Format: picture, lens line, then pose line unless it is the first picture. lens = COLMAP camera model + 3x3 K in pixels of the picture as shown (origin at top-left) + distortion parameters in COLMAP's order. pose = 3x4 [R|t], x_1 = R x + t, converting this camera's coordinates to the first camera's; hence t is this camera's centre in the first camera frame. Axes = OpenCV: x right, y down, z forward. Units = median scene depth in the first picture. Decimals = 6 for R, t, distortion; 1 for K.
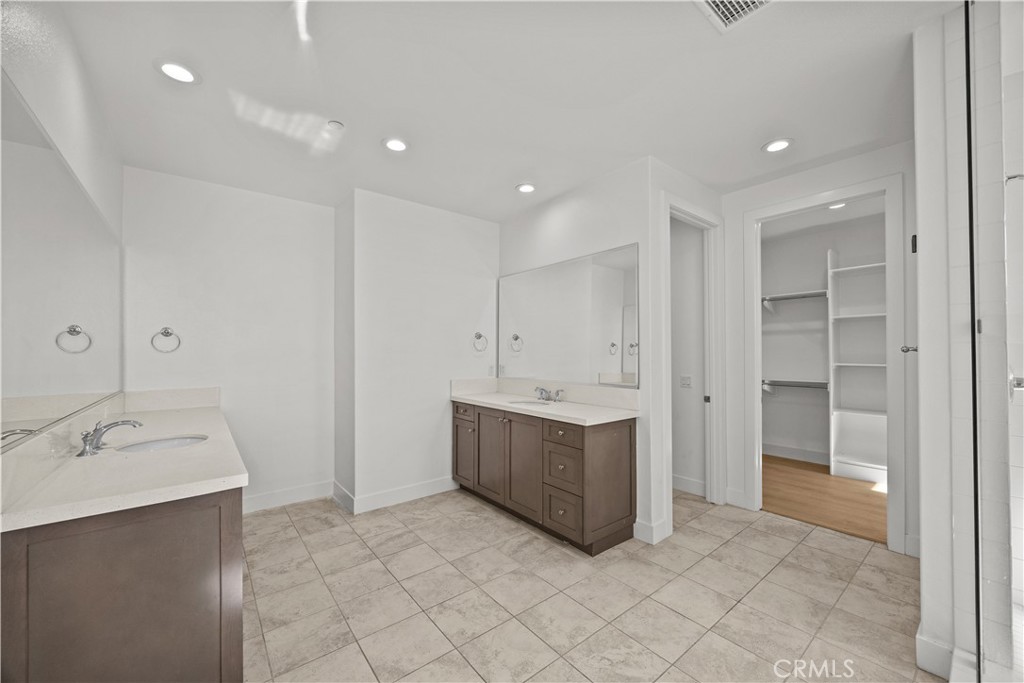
lens RADIAL K [[394.2, 0, 515.5], [0, 394.2, 345.6], [0, 0, 1]] dist [-0.009356, 0.000715]
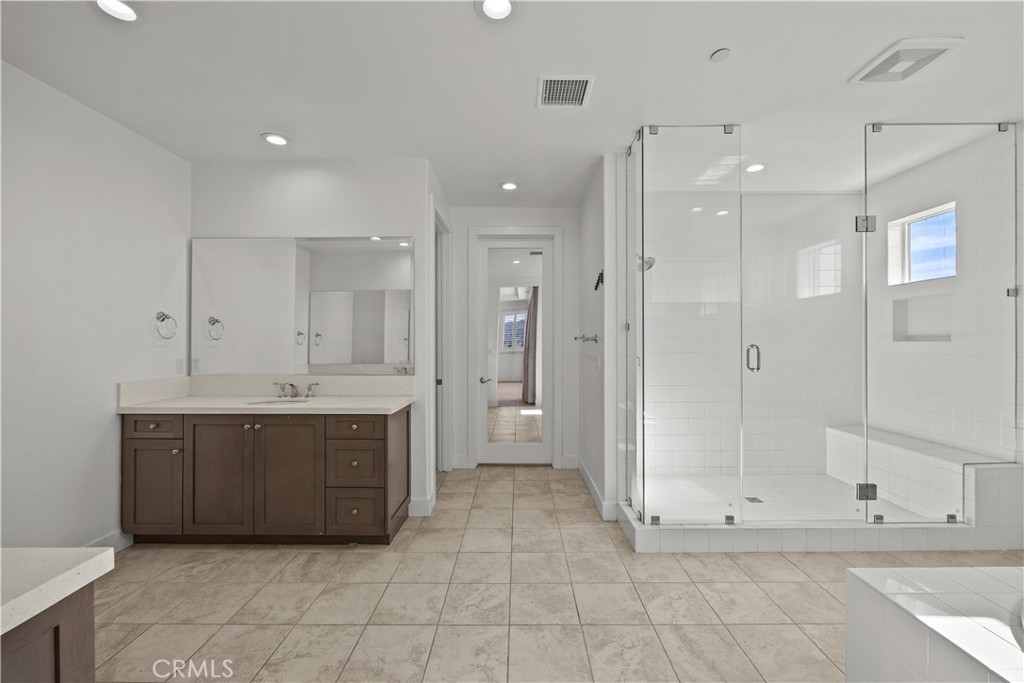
lens RADIAL K [[414.3, 0, 517.1], [0, 414.3, 338.9], [0, 0, 1]] dist [-0.012960, 0.001032]
pose [[0.624809, 0.007562, 0.780741, -0.407825], [-0.012324, 0.999924, 0.000177, 0.008948], [-0.780681, -0.009732, 0.624855, 0.092761]]
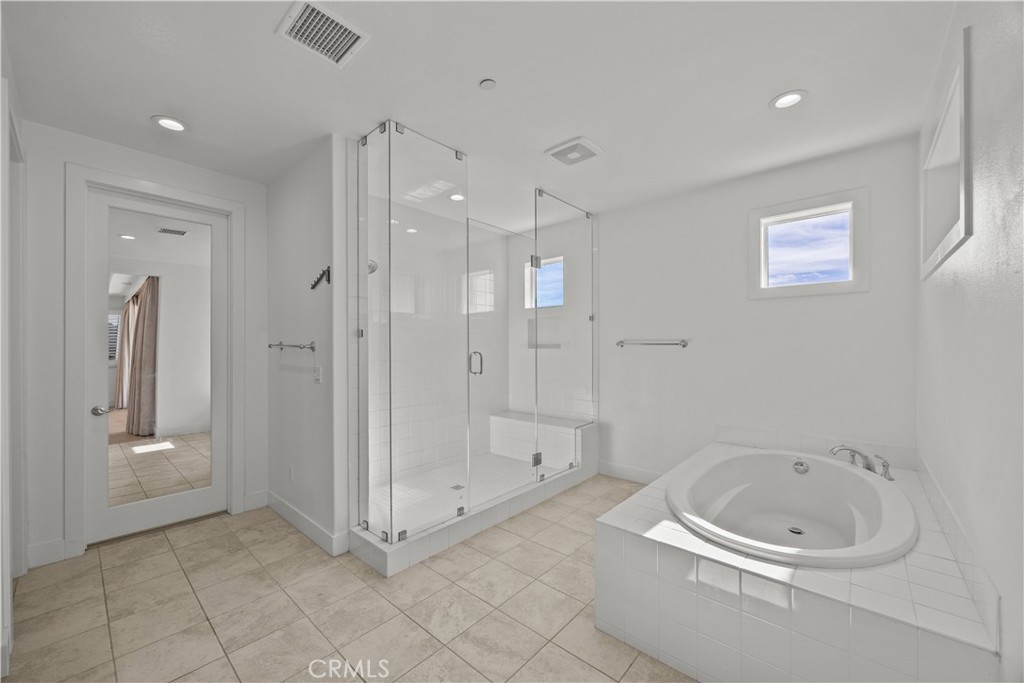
lens RADIAL K [[394.2, 0, 510.5], [0, 394.2, 346.3], [0, 0, 1]] dist [-0.009356, 0.000715]
pose [[-0.172476, 0.008926, 0.984973, -0.362534], [-0.008547, 0.999908, -0.010558, 0.012462], [-0.984977, -0.010240, -0.172384, 0.366305]]
